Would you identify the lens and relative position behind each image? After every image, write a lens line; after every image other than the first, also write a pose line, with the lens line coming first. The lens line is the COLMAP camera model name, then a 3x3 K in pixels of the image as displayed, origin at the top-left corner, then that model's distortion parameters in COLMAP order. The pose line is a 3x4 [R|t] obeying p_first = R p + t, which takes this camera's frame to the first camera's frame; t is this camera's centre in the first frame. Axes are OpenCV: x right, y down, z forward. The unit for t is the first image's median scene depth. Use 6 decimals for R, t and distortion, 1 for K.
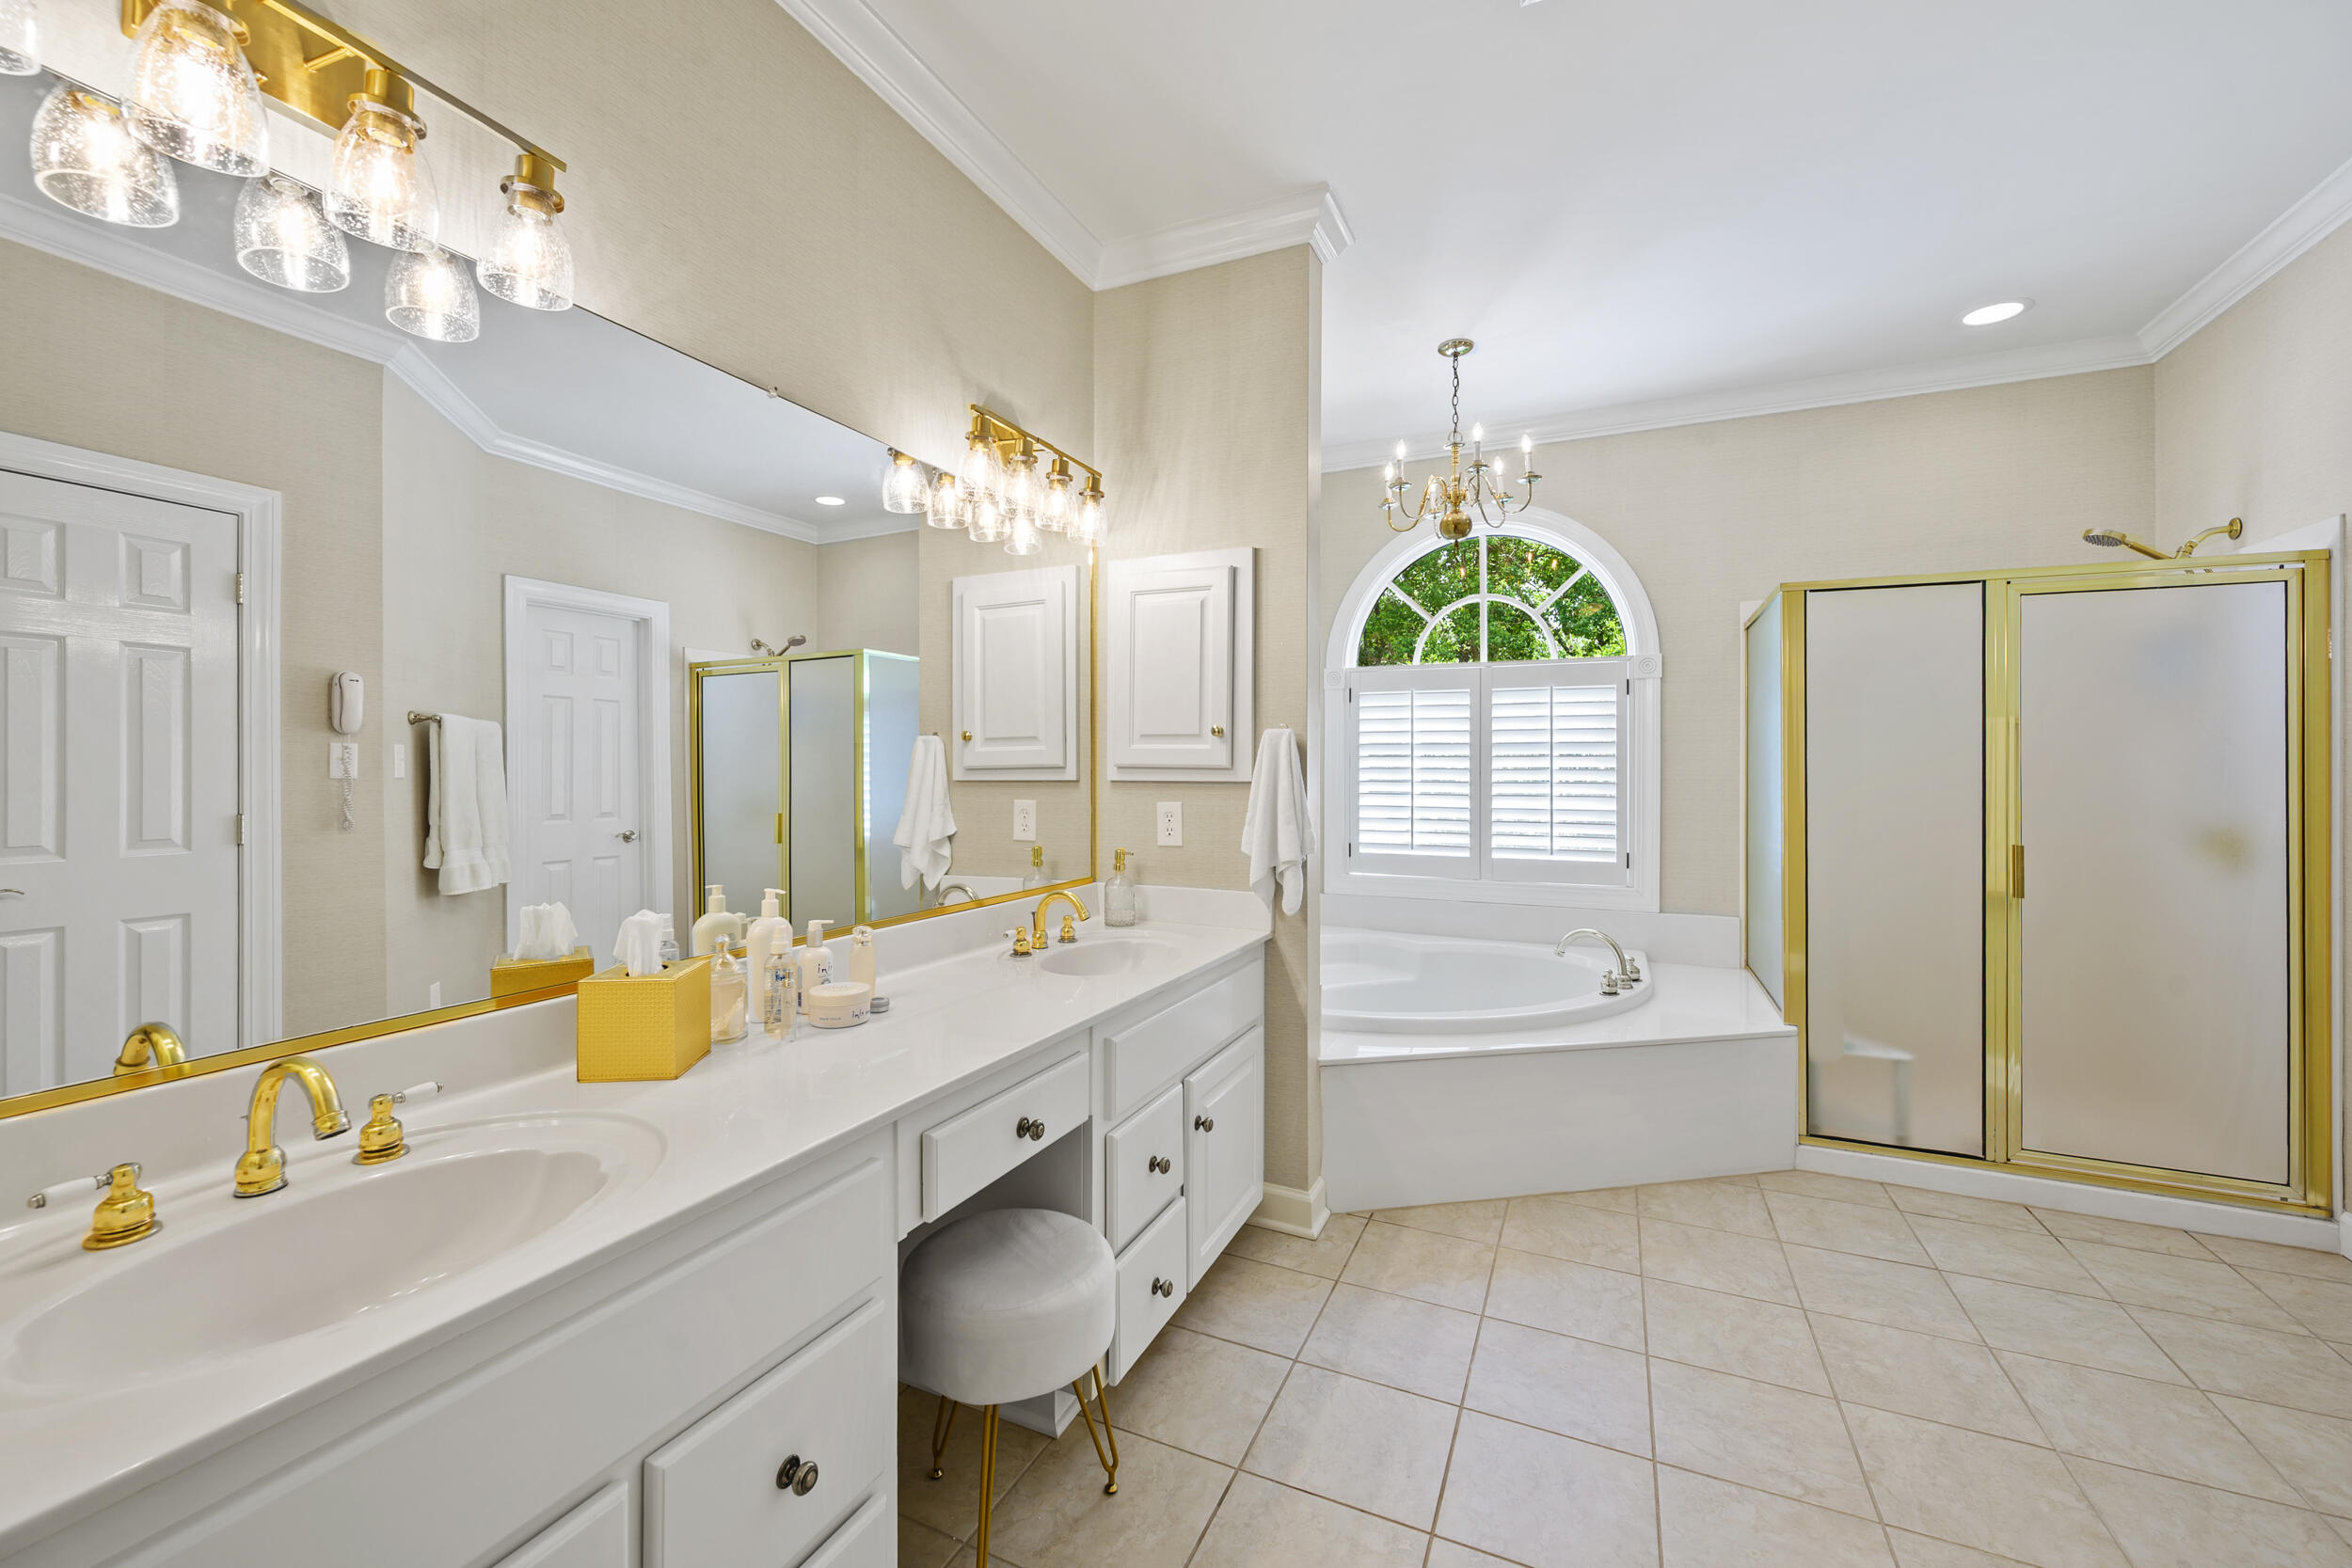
lens RADIAL K [[938.0, 0, 1177.6], [0, 938.0, 765.0], [0, 0, 1]] dist [-0.004341, -0.000145]
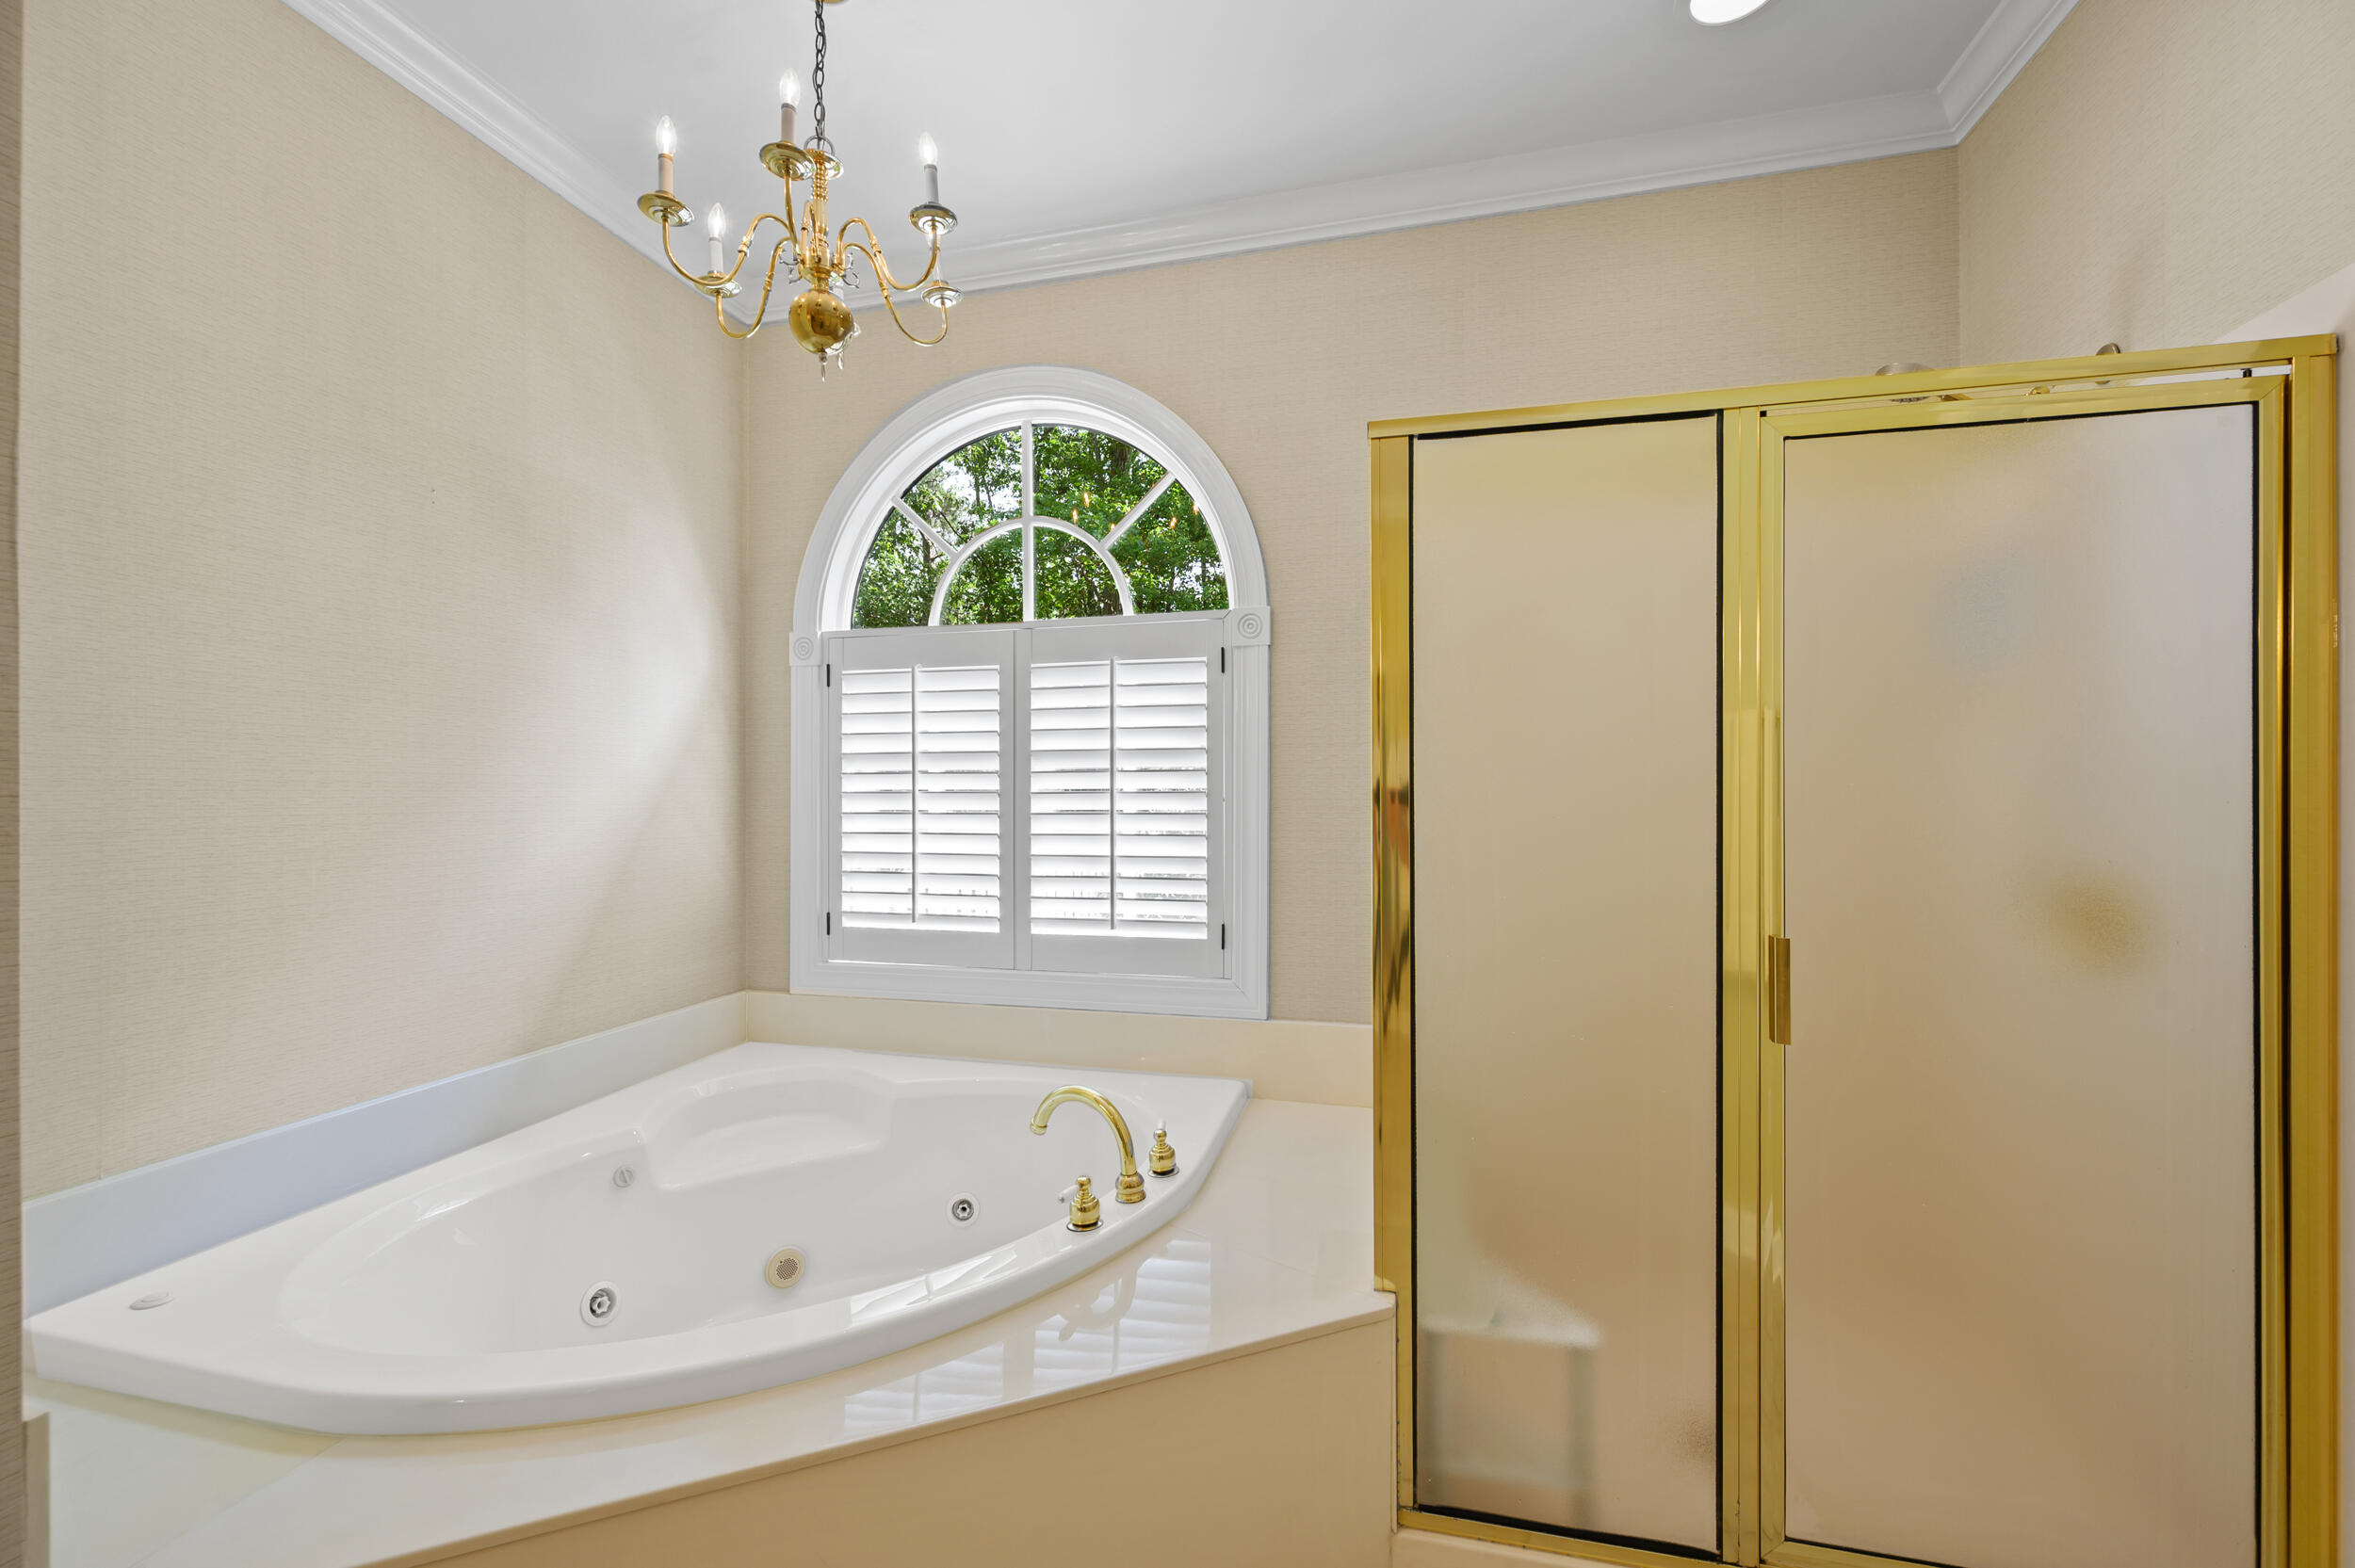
lens RADIAL K [[939.2, 0, 1178.5], [0, 939.2, 798.2], [0, 0, 1]] dist [-0.004341, -0.000145]
pose [[0.982747, -0.005947, 0.184858, 0.331605], [0.004572, 0.999959, 0.007862, 0.003946], [-0.184898, -0.006881, 0.982734, 0.383112]]
